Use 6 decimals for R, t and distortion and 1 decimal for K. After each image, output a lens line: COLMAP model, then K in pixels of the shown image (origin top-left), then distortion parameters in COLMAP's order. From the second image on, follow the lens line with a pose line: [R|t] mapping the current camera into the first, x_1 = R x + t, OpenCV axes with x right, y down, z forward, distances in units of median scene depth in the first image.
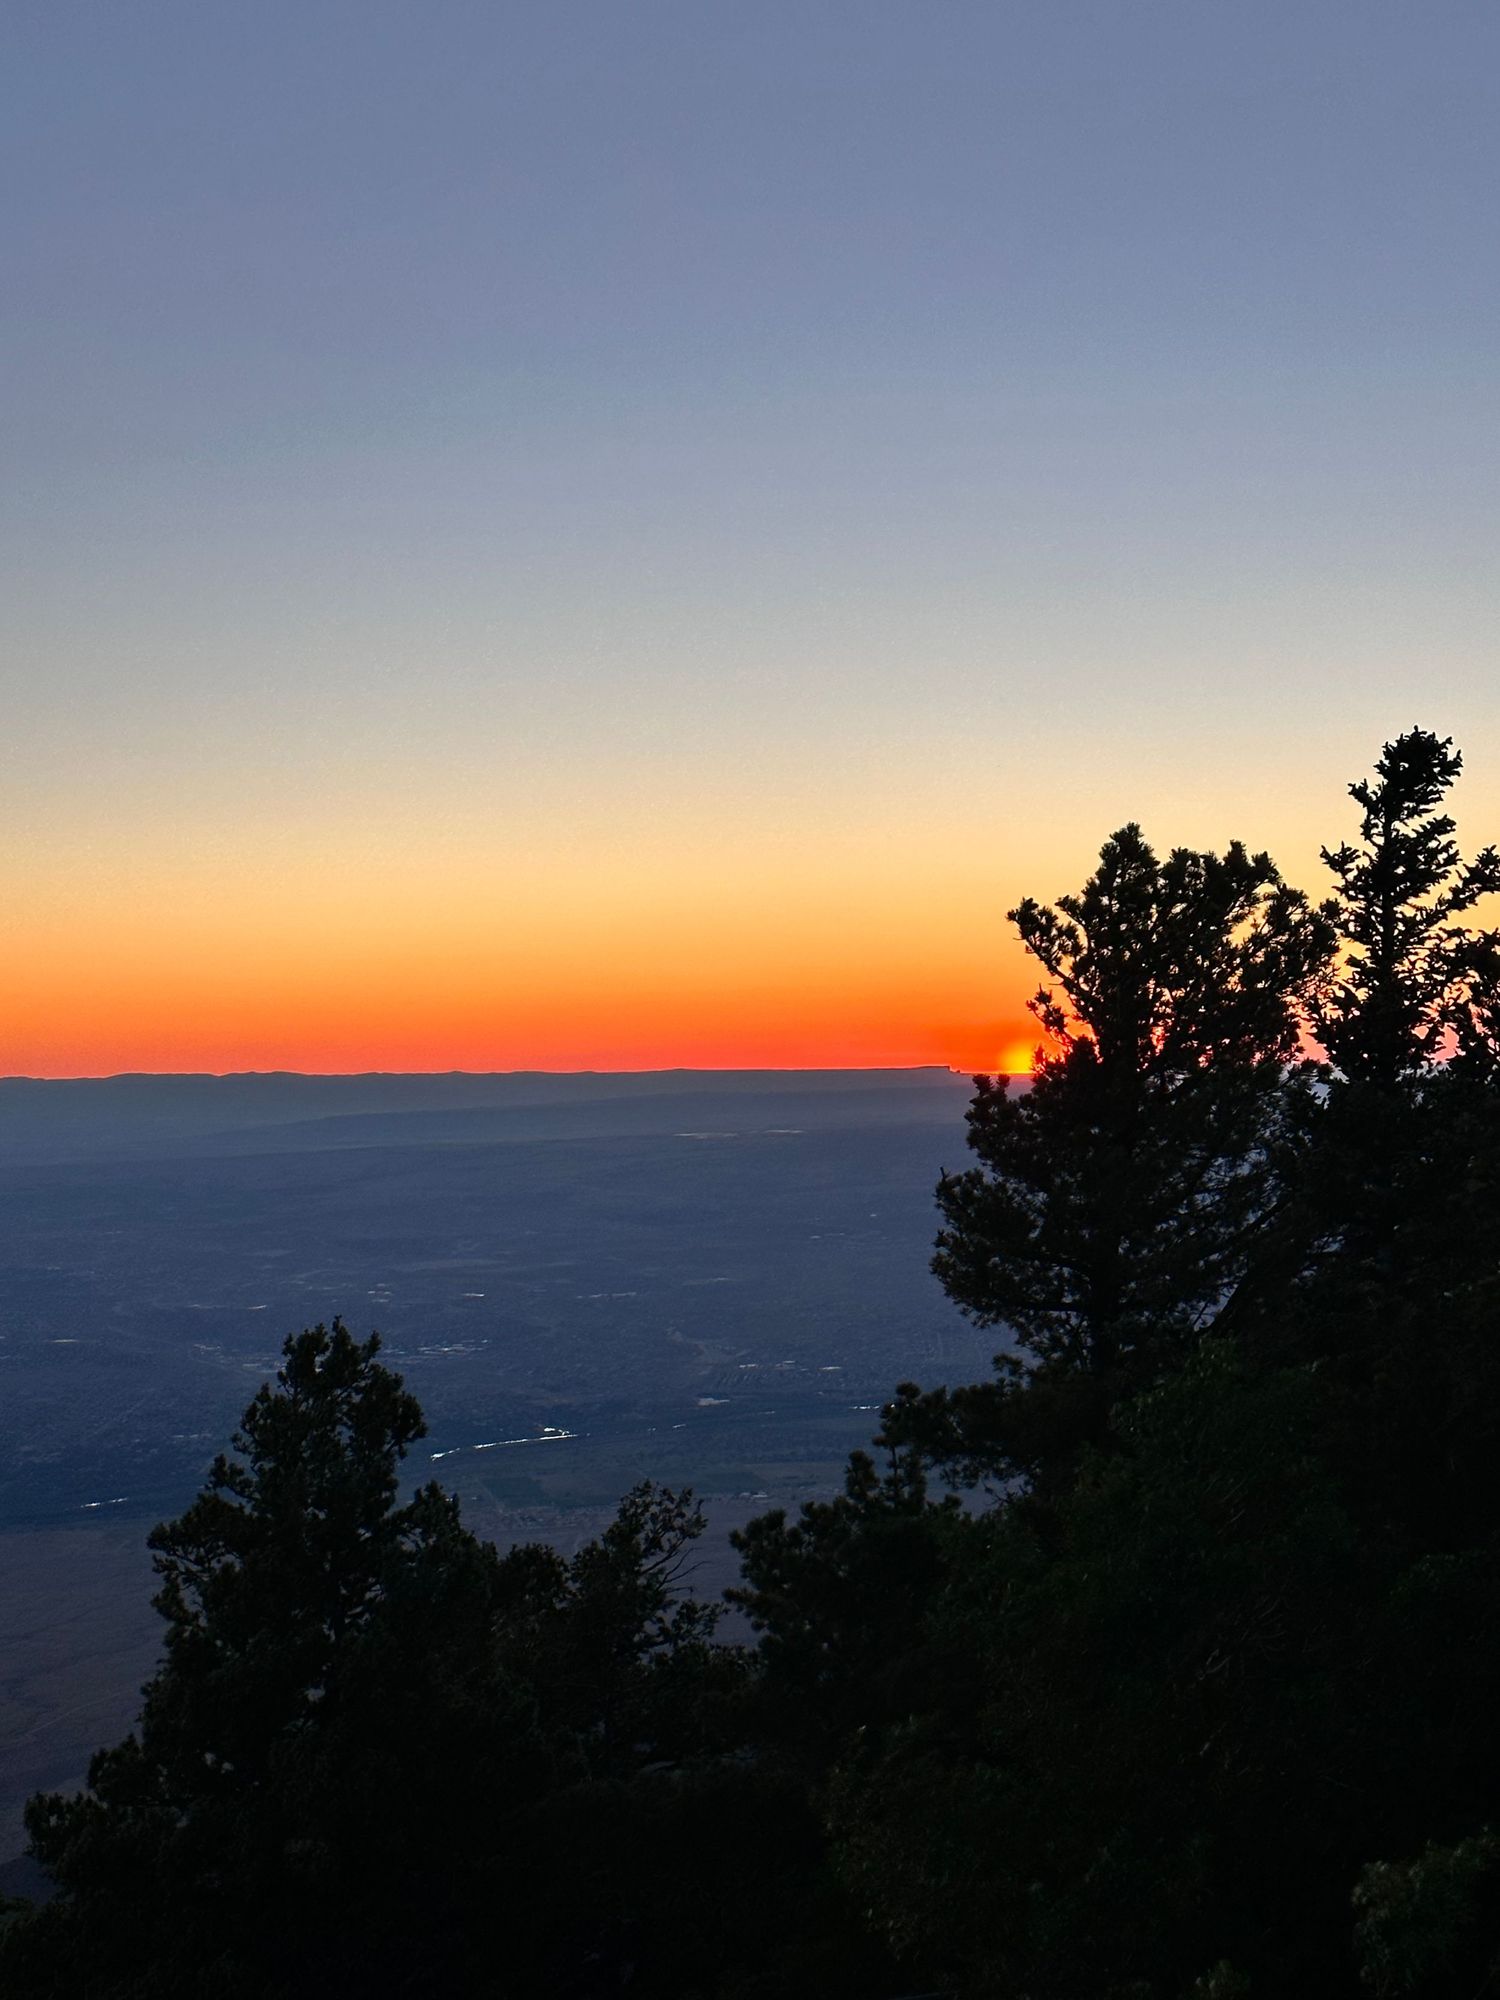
lens RADIAL K [[3437.6, 0, 756.8], [0, 3437.6, 1008.2], [0, 0, 1]] dist [0.163479, 0.000000]
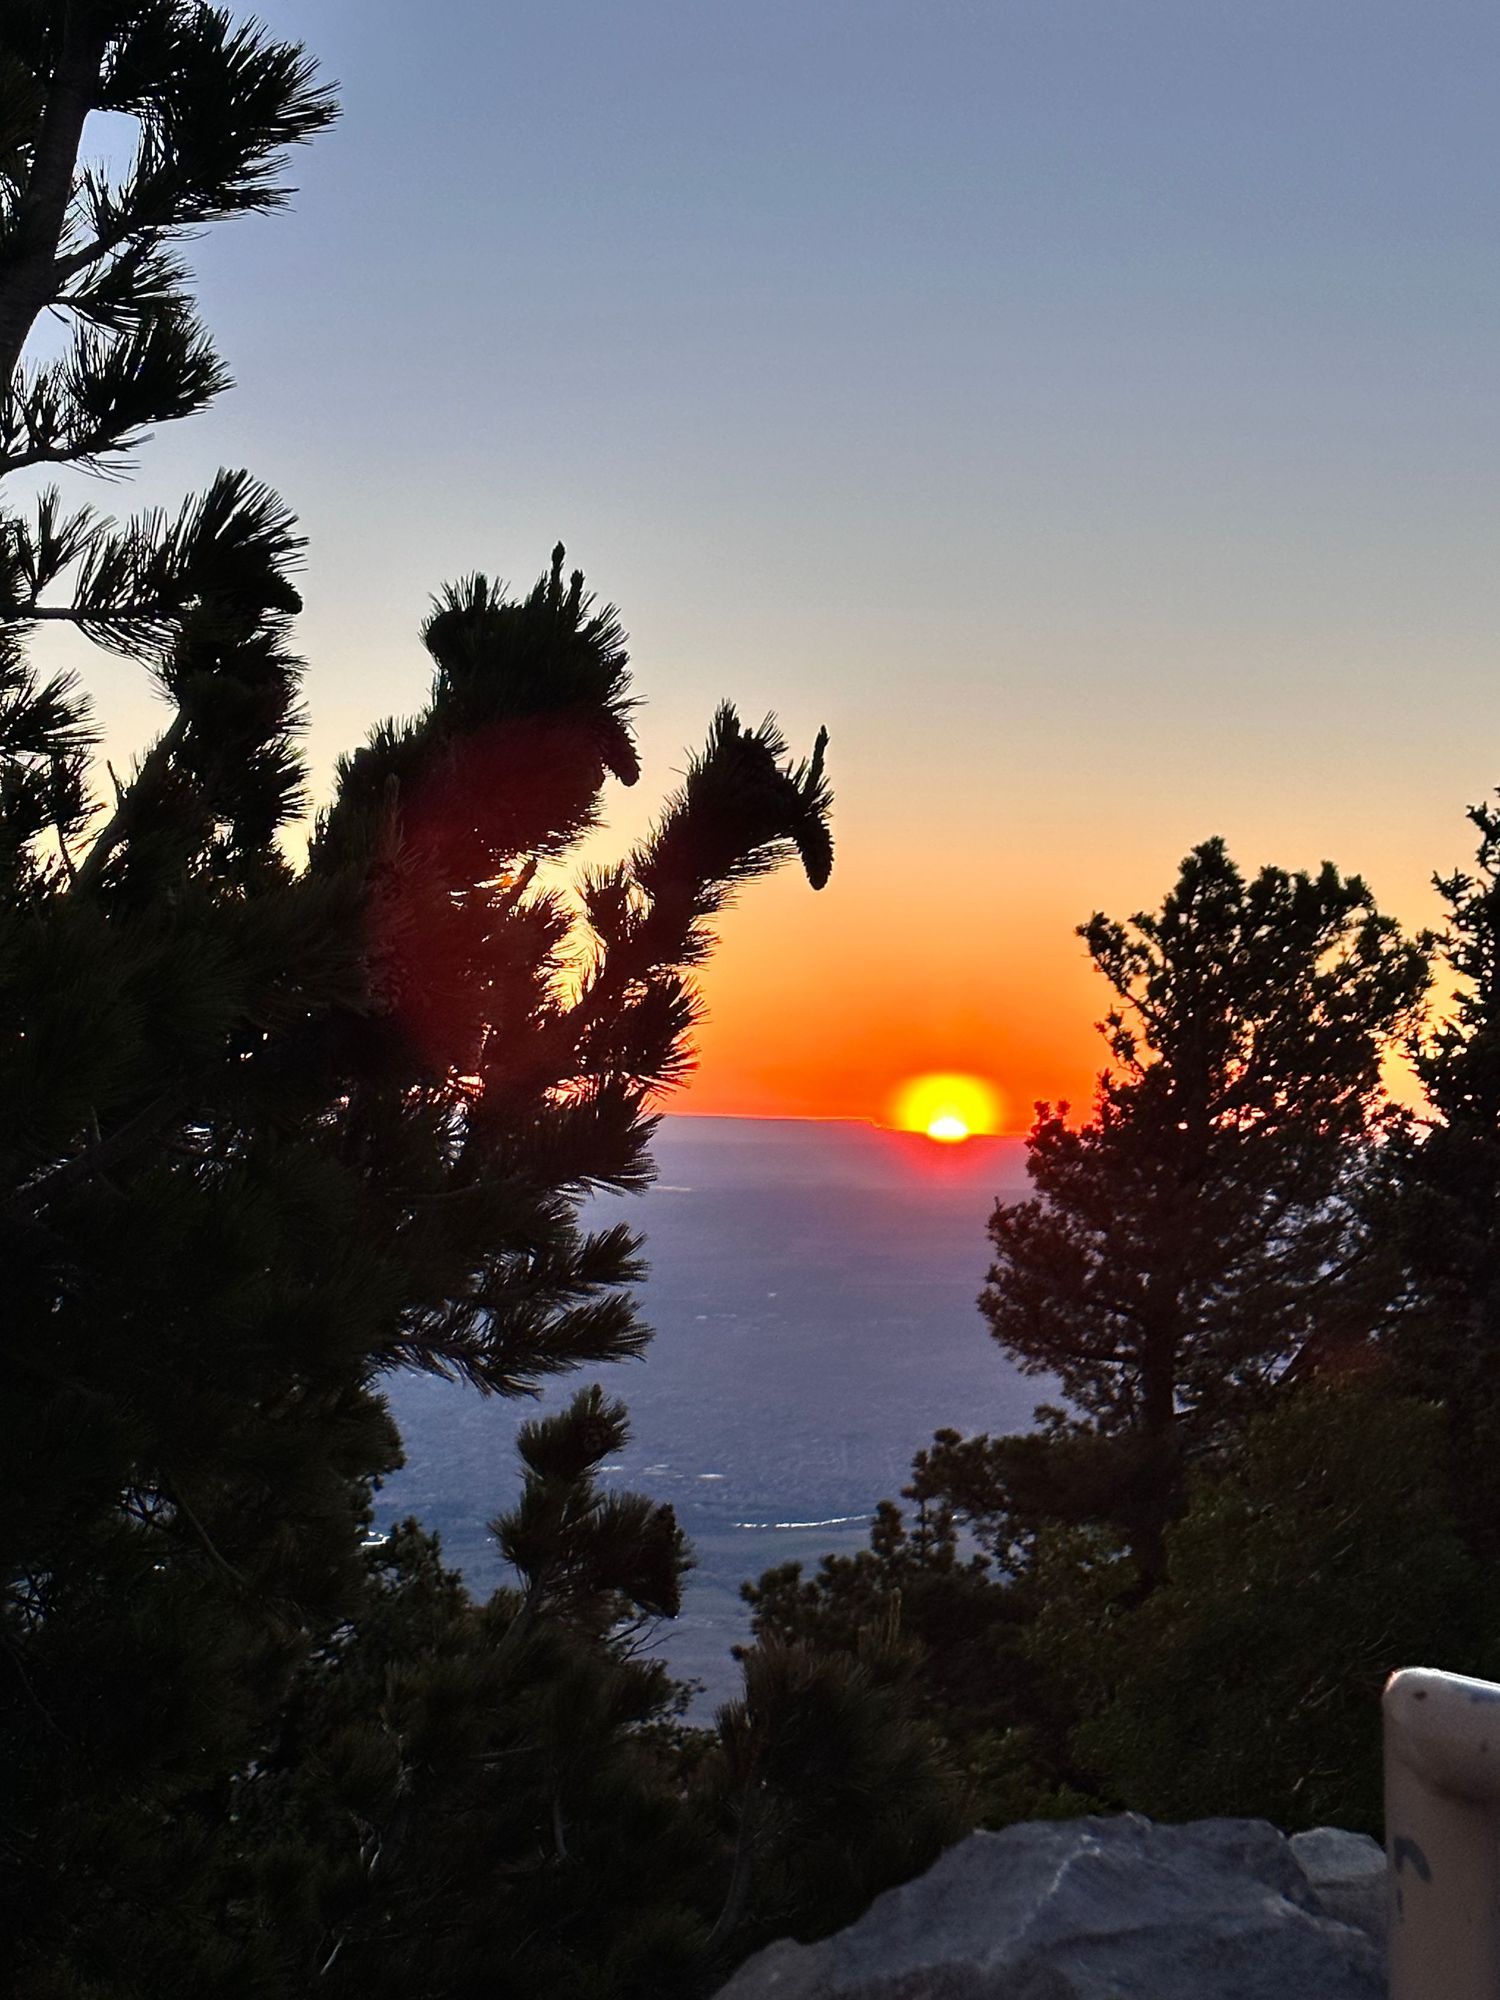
lens RADIAL K [[4132.6, 0, 750.1], [0, 4132.6, 1008.8], [0, 0, 1]] dist [0.273270, 0.000000]
pose [[0.998329, 0.052150, 0.024882, -0.041058], [-0.051955, 0.998614, -0.008400, 0.008174], [-0.025286, 0.007093, 0.999655, -0.107418]]
